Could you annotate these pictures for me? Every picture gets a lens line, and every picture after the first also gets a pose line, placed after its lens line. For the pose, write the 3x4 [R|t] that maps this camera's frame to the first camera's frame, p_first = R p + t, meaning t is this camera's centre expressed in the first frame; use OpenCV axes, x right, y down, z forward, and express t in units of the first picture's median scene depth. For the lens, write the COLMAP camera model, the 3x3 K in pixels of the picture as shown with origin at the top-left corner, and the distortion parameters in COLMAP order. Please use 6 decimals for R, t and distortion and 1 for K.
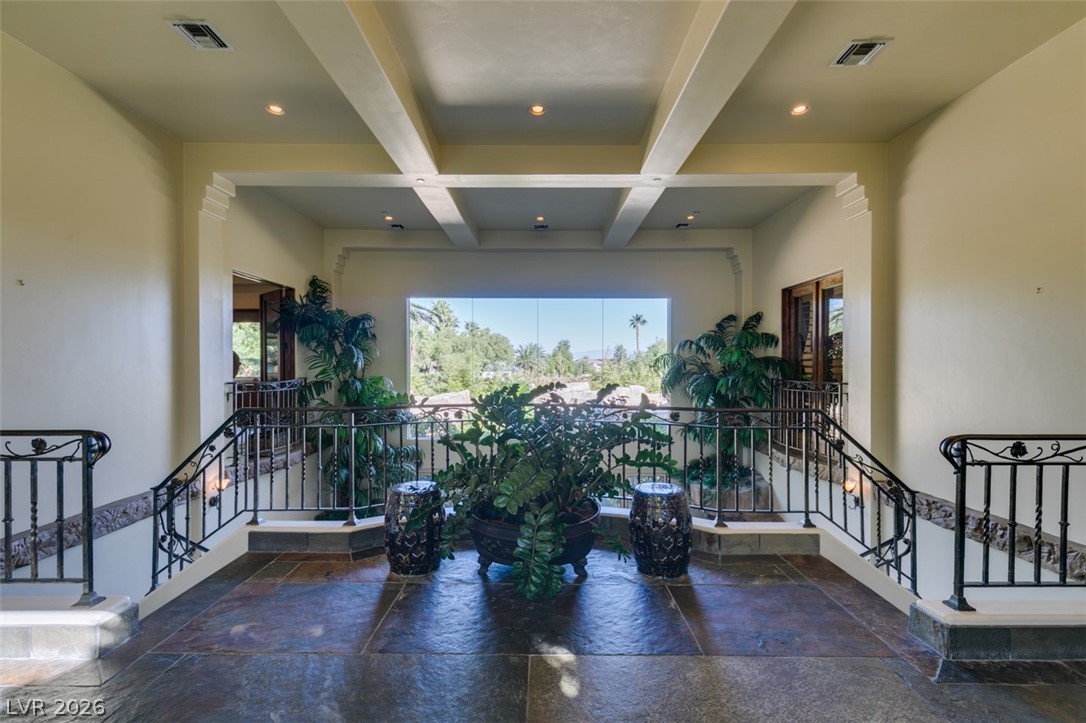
lens RADIAL K [[484.8, 0, 538.8], [0, 484.8, 369.2], [0, 0, 1]] dist [0.001003, 0.000259]
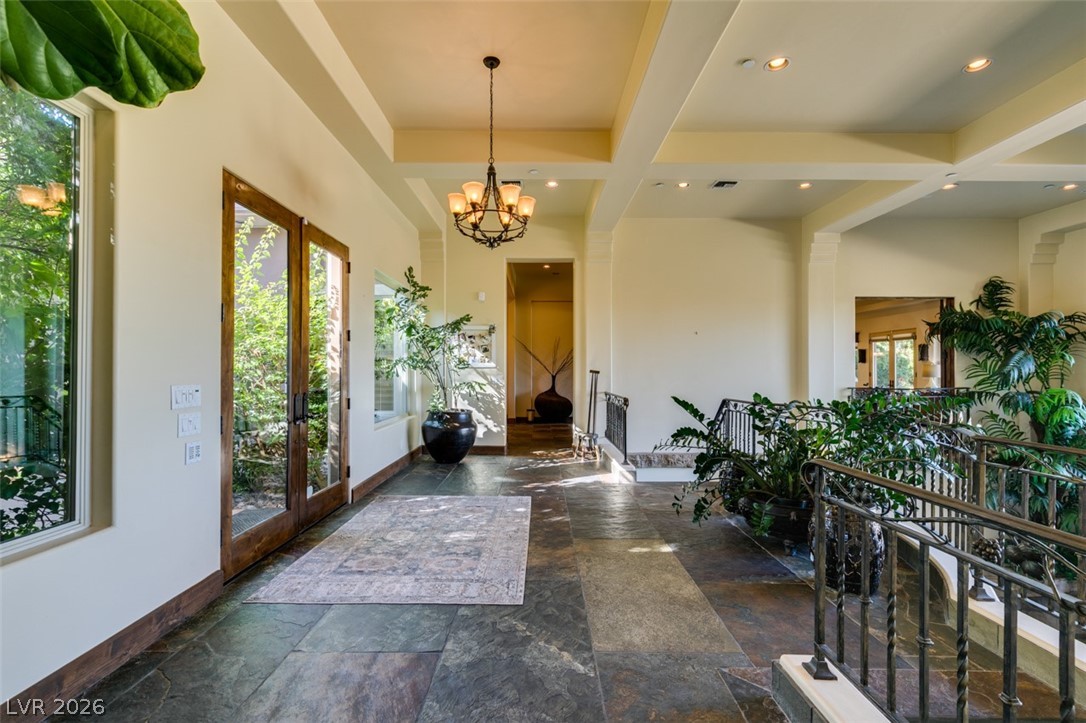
lens RADIAL K [[484.8, 0, 538.8], [0, 484.8, 369.2], [0, 0, 1]] dist [0.001003, 0.000259]
pose [[0.014687, -0.008387, -0.999857, 0.573513], [-0.012480, 0.999885, -0.008570, -0.001380], [0.999814, 0.012604, 0.014581, 0.176064]]
